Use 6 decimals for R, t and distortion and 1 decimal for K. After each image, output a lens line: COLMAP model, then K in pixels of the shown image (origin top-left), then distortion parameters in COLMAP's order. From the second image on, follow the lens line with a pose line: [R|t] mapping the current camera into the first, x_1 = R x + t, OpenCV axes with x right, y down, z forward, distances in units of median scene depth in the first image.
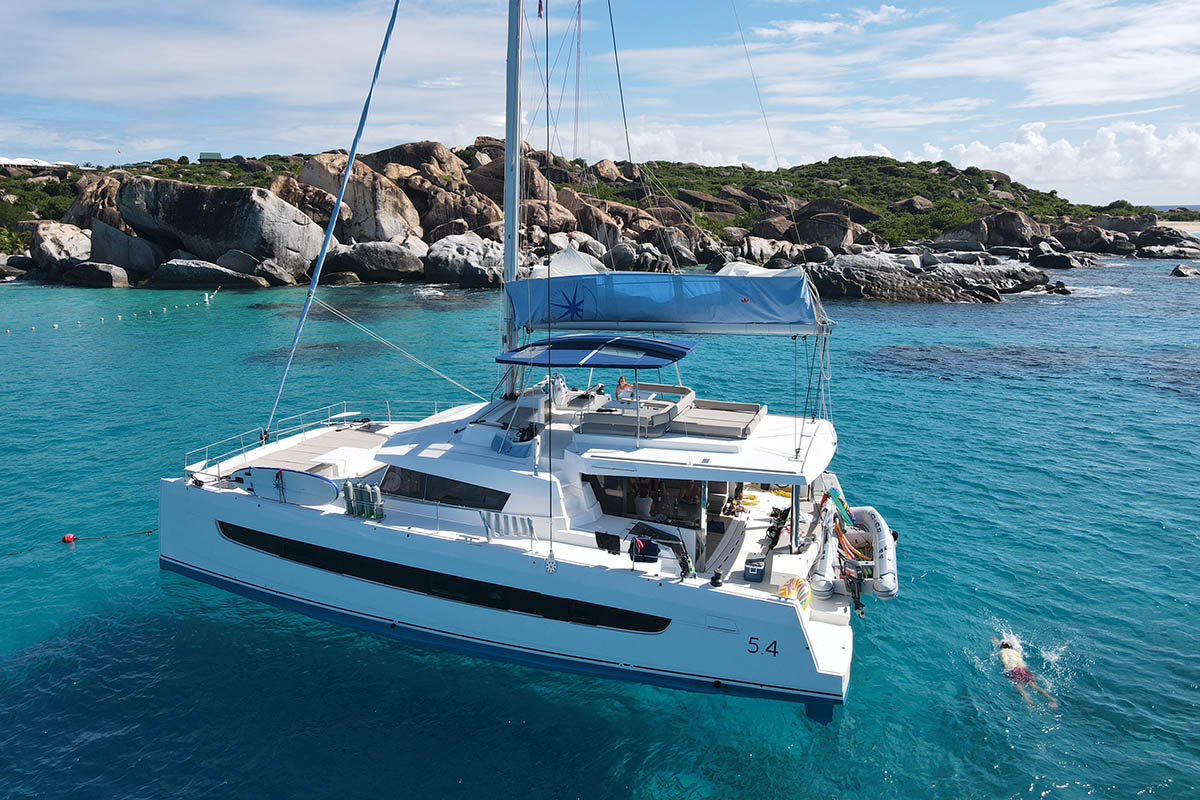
lens RADIAL K [[880.4, 0, 601.0], [0, 880.4, 348.9], [0, 0, 1]] dist [-0.022394, 0.086587]
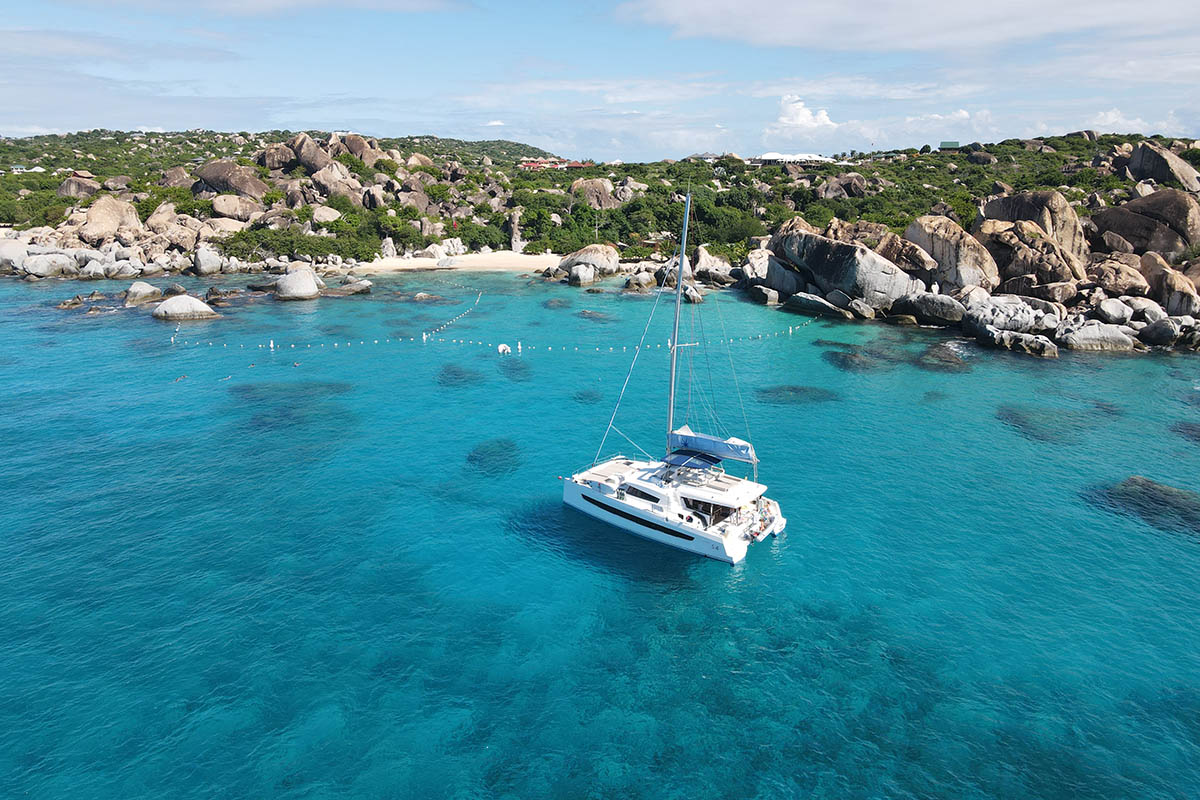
lens RADIAL K [[880.4, 0, 601.0], [0, 880.4, 348.9], [0, 0, 1]] dist [-0.022394, 0.086587]
pose [[0.668998, 0.169528, -0.723673, 0.326126], [-0.123887, 0.985454, 0.116326, -0.114615], [0.732867, 0.011832, 0.680269, -0.229455]]
